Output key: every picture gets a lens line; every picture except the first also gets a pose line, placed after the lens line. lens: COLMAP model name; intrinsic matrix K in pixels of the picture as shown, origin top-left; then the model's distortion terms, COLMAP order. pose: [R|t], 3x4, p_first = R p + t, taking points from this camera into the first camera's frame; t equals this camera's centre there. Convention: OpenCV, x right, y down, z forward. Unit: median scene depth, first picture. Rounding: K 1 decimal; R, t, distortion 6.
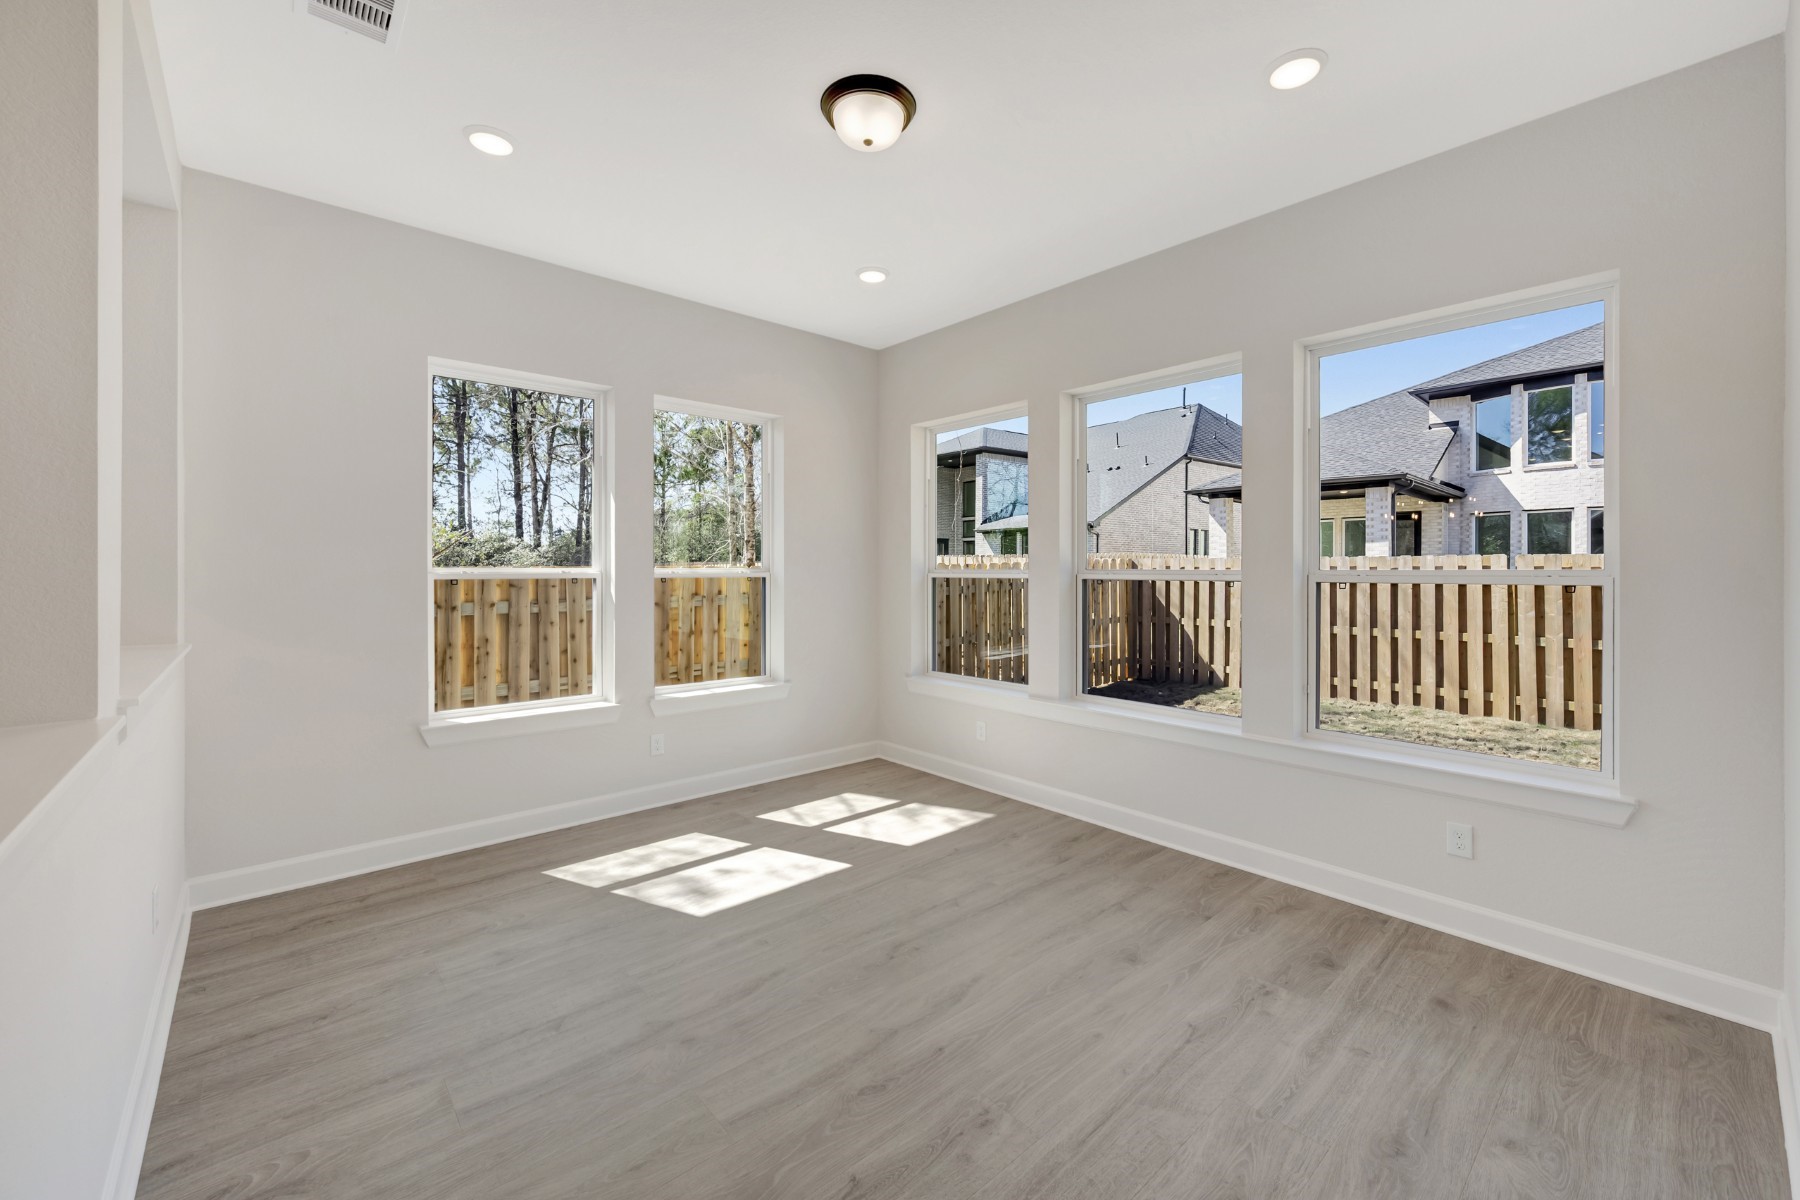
lens RADIAL K [[721.8, 0, 895.1], [0, 721.8, 567.1], [0, 0, 1]] dist [0.007633, 0.000088]
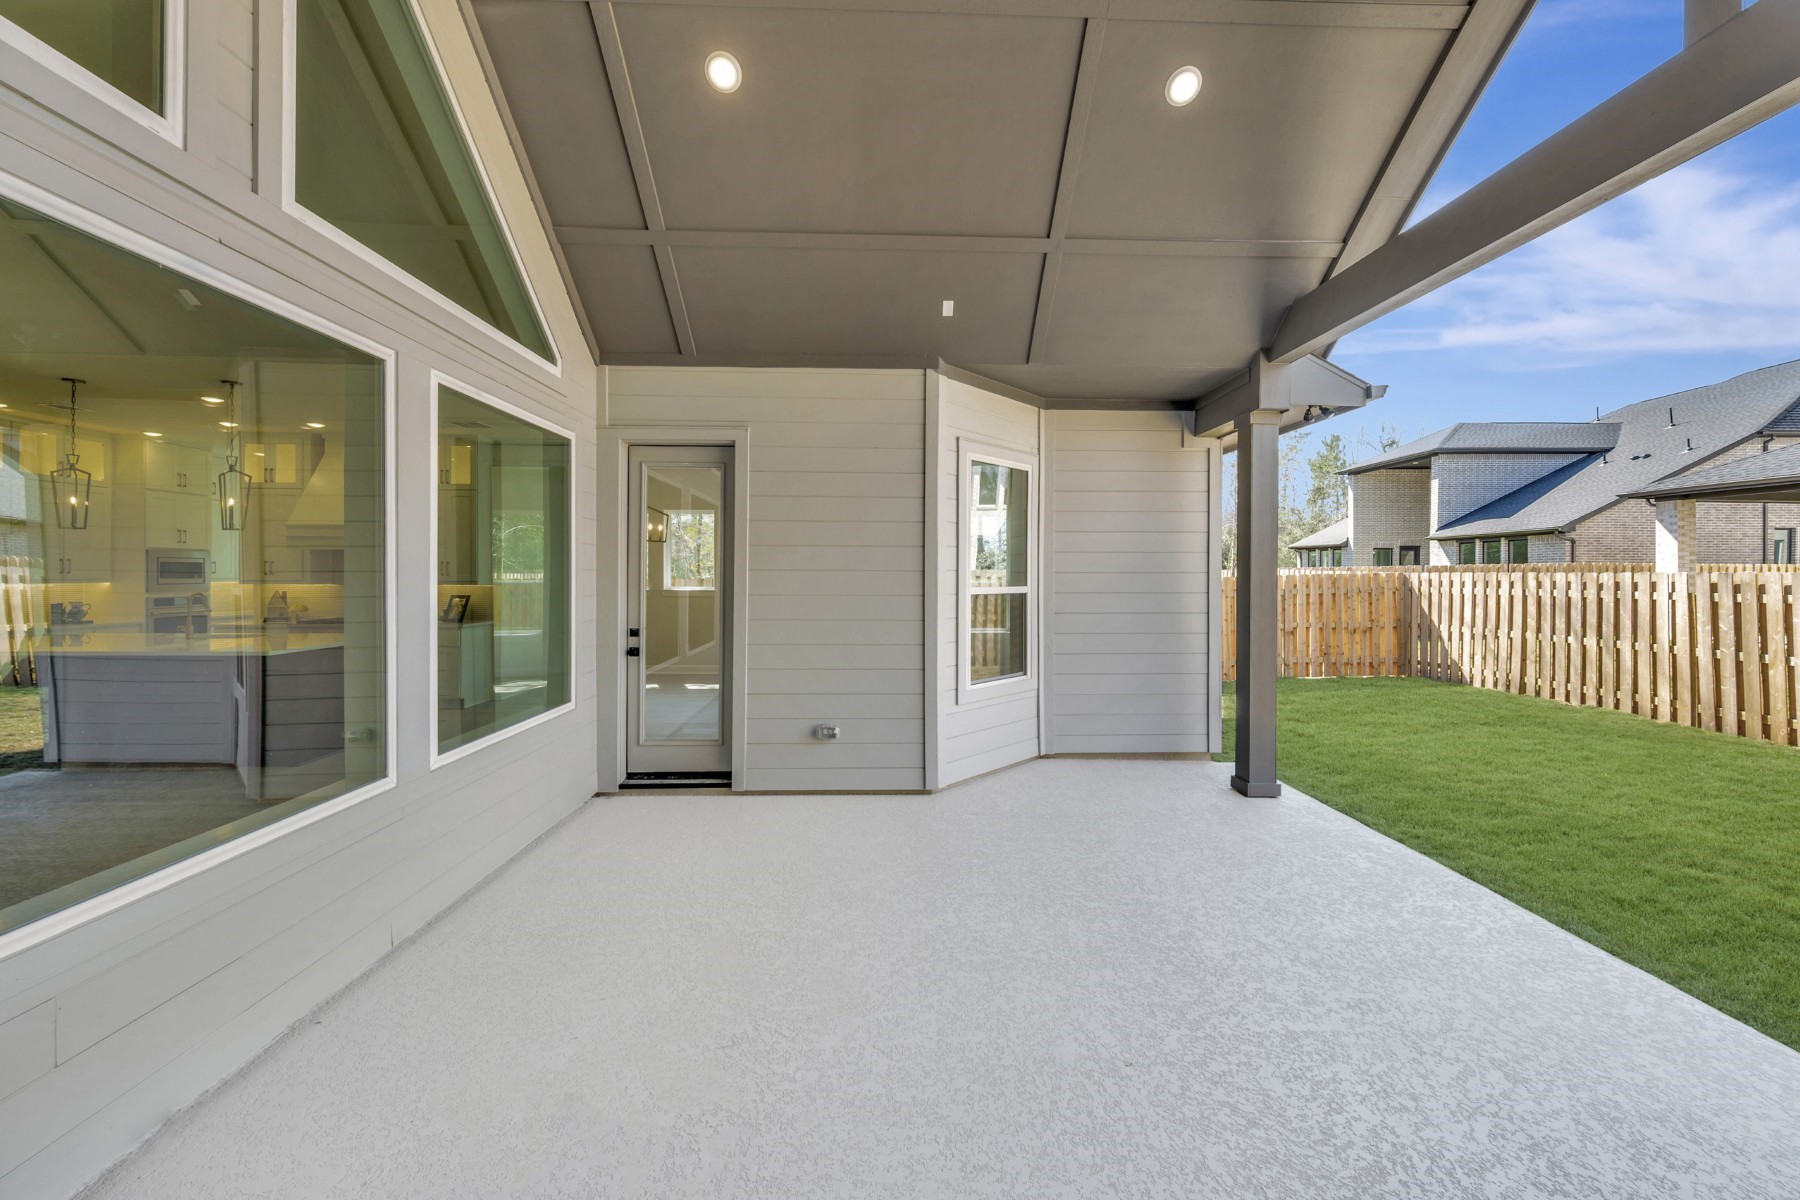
lens RADIAL K [[721.8, 0, 898.0], [0, 721.8, 581.3], [0, 0, 1]] dist [0.007633, 0.000088]
pose [[0.765953, 0.010420, -0.642812, 0.479413], [-0.003130, 0.999917, 0.012479, -0.009896], [0.642889, -0.007547, 0.765922, -0.428630]]
